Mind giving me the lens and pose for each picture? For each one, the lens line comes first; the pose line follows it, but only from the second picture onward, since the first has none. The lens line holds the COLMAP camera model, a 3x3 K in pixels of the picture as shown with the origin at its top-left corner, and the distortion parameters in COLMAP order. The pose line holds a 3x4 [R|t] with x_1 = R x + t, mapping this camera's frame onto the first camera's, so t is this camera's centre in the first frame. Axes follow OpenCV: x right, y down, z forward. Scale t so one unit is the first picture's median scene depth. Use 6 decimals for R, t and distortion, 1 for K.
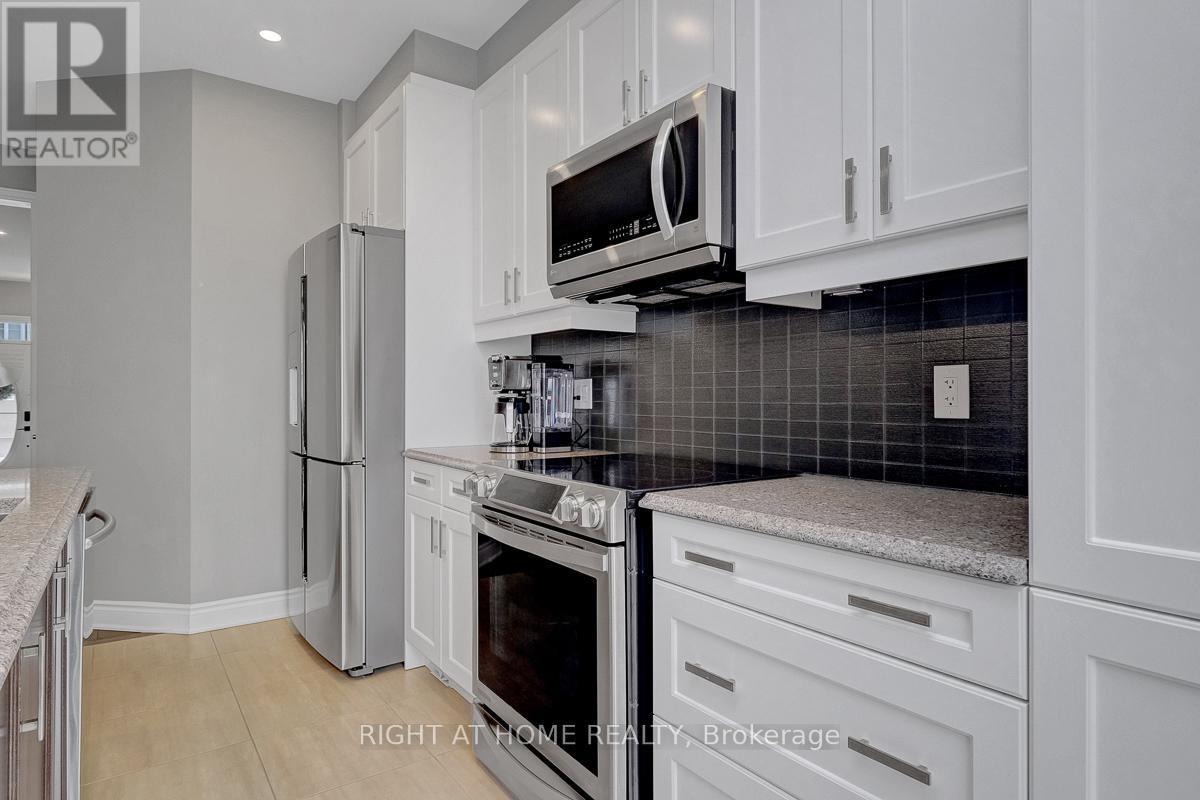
lens RADIAL K [[666.5, 0, 599.3], [0, 666.5, 398.0], [0, 0, 1]] dist [-0.003681, 0.000428]
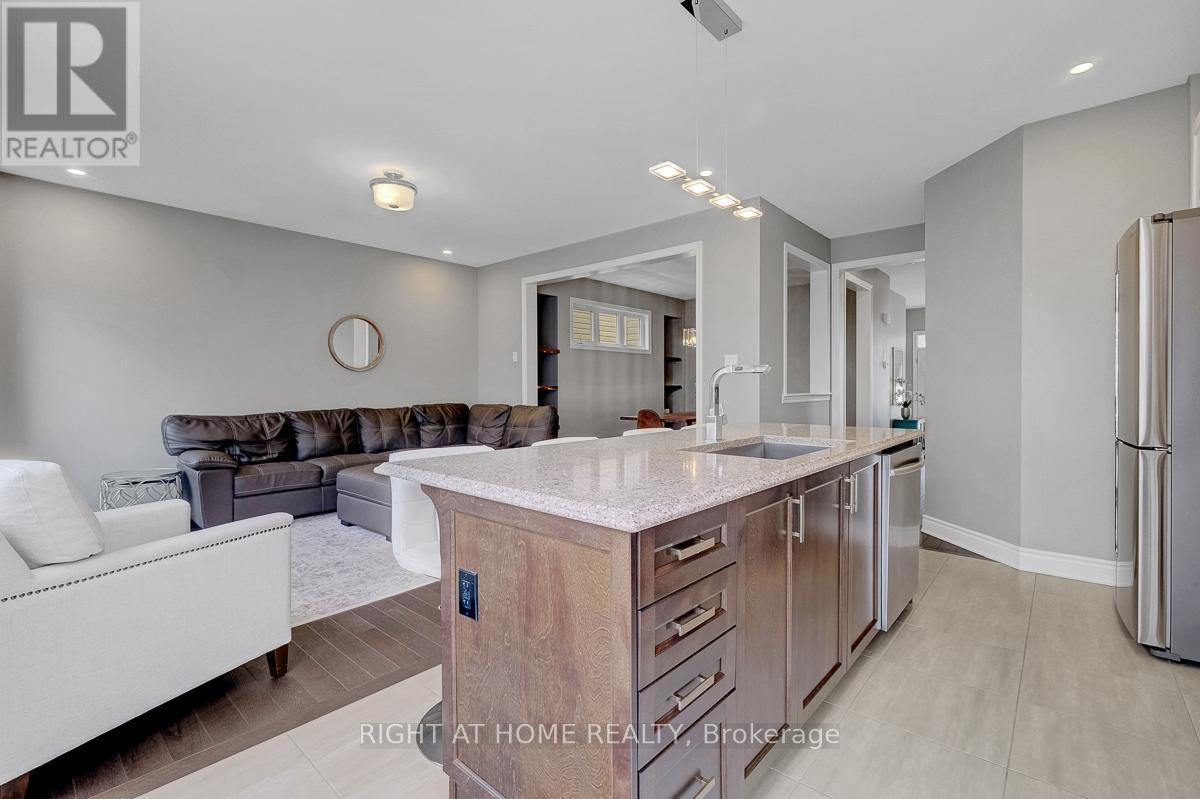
lens RADIAL K [[533.4, 0, 599.6], [0, 533.4, 393.1], [0, 0, 1]] dist [0.004778, 0.000494]
pose [[0.221230, 0.009168, -0.975178, 0.246415], [0.006195, 0.999922, 0.010806, -0.001974], [0.975202, -0.008432, 0.221156, -0.016588]]
